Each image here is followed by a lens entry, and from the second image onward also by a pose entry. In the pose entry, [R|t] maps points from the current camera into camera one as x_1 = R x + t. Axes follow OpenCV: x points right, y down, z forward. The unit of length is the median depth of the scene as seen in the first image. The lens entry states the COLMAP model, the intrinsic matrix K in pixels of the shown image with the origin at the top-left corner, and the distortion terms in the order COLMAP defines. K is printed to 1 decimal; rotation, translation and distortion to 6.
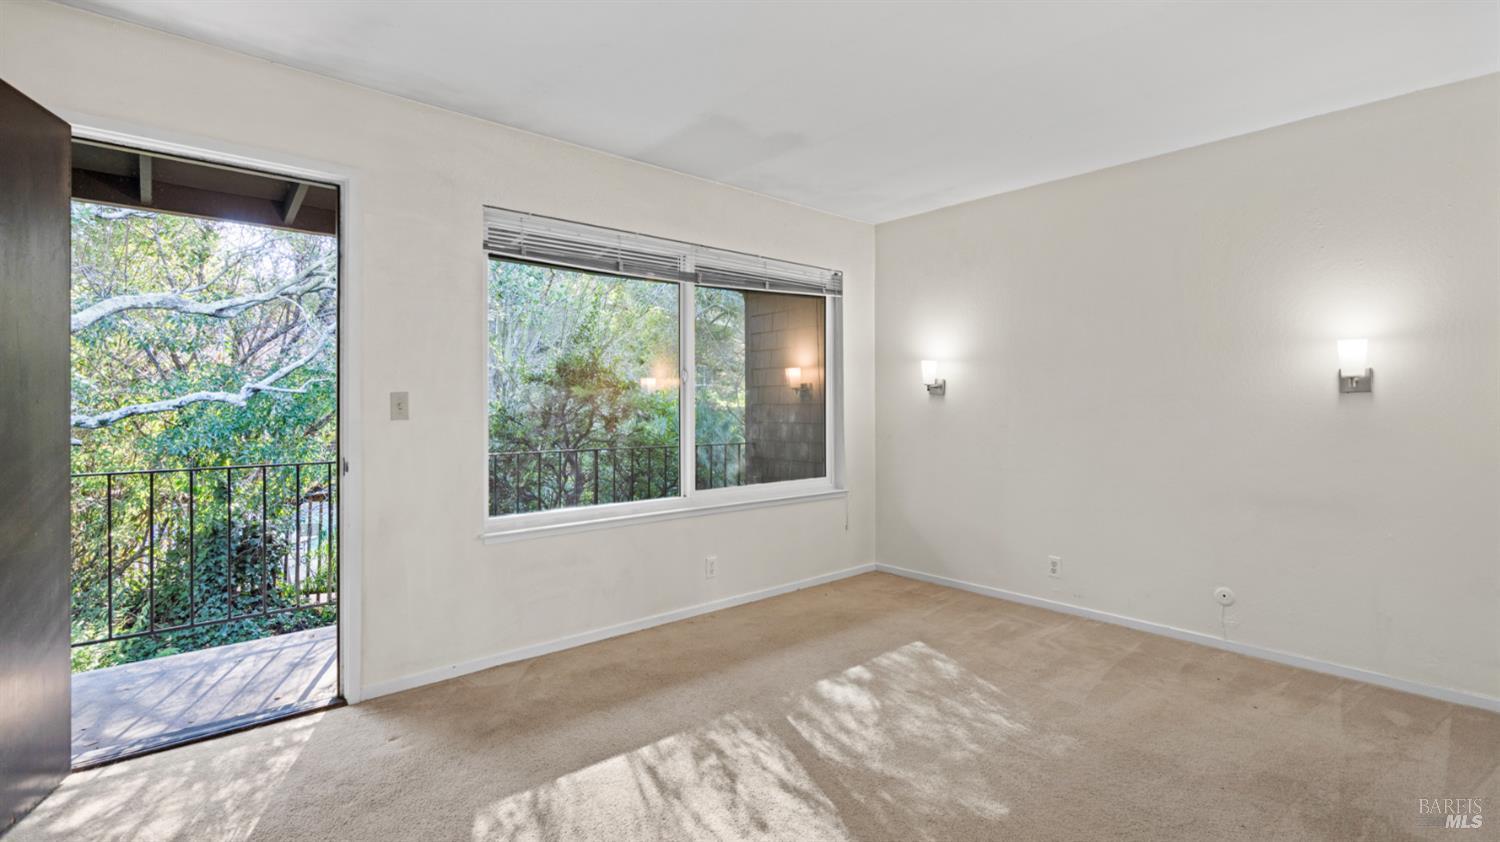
lens RADIAL K [[680.1, 0, 742.6], [0, 680.1, 395.1], [0, 0, 1]] dist [-0.000669, 0.000277]
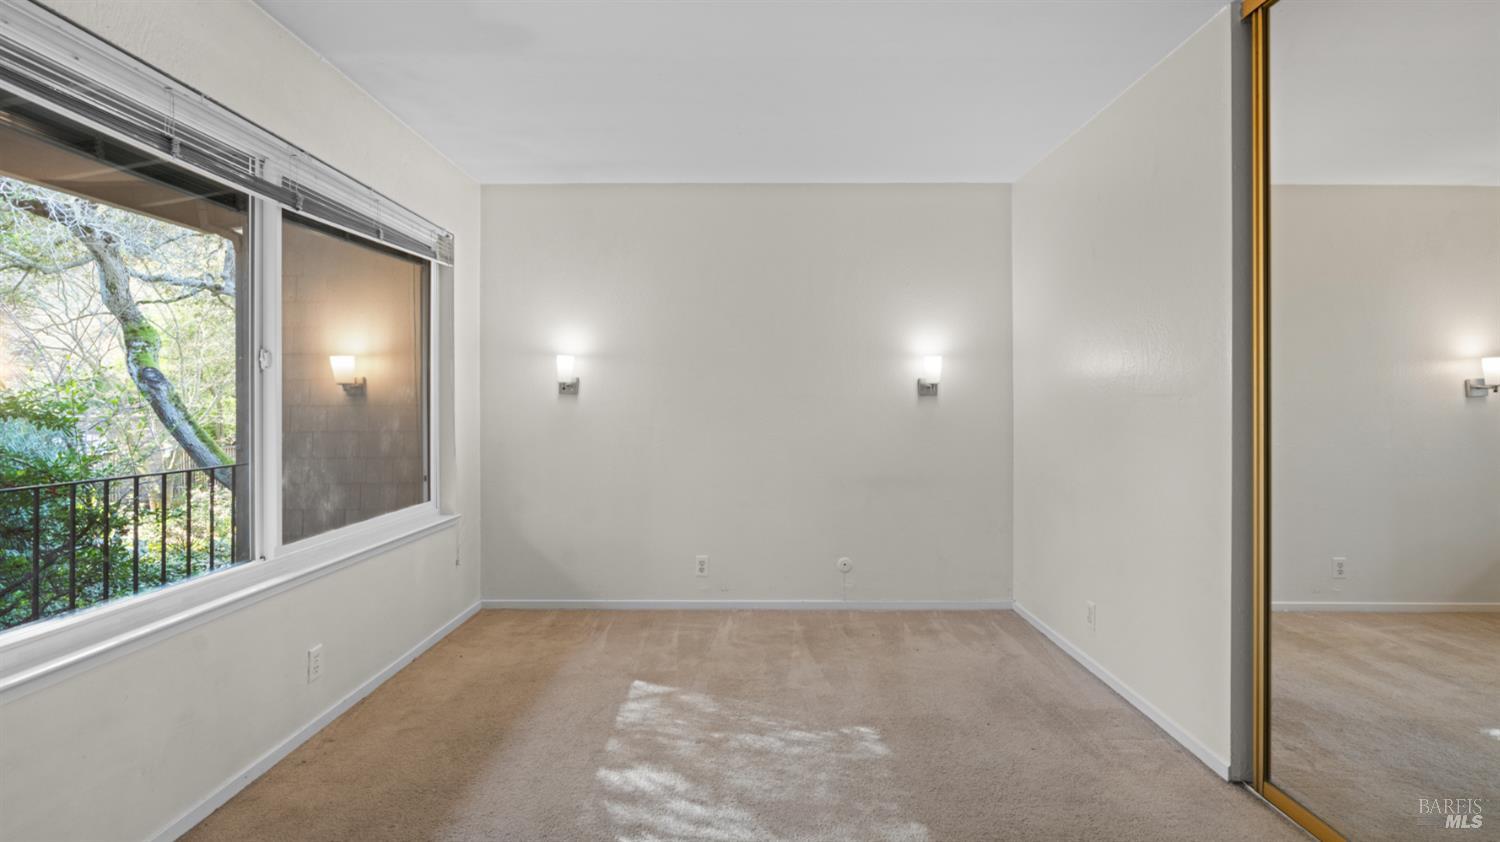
lens RADIAL K [[679.7, 0, 749.2], [0, 679.7, 401.2], [0, 0, 1]] dist [-0.004201, -0.000209]
pose [[0.660312, 0.002666, 0.750987, -0.299467], [-0.008481, 0.999956, 0.003908, 0.004191], [-0.750944, -0.008950, 0.660305, 0.334804]]
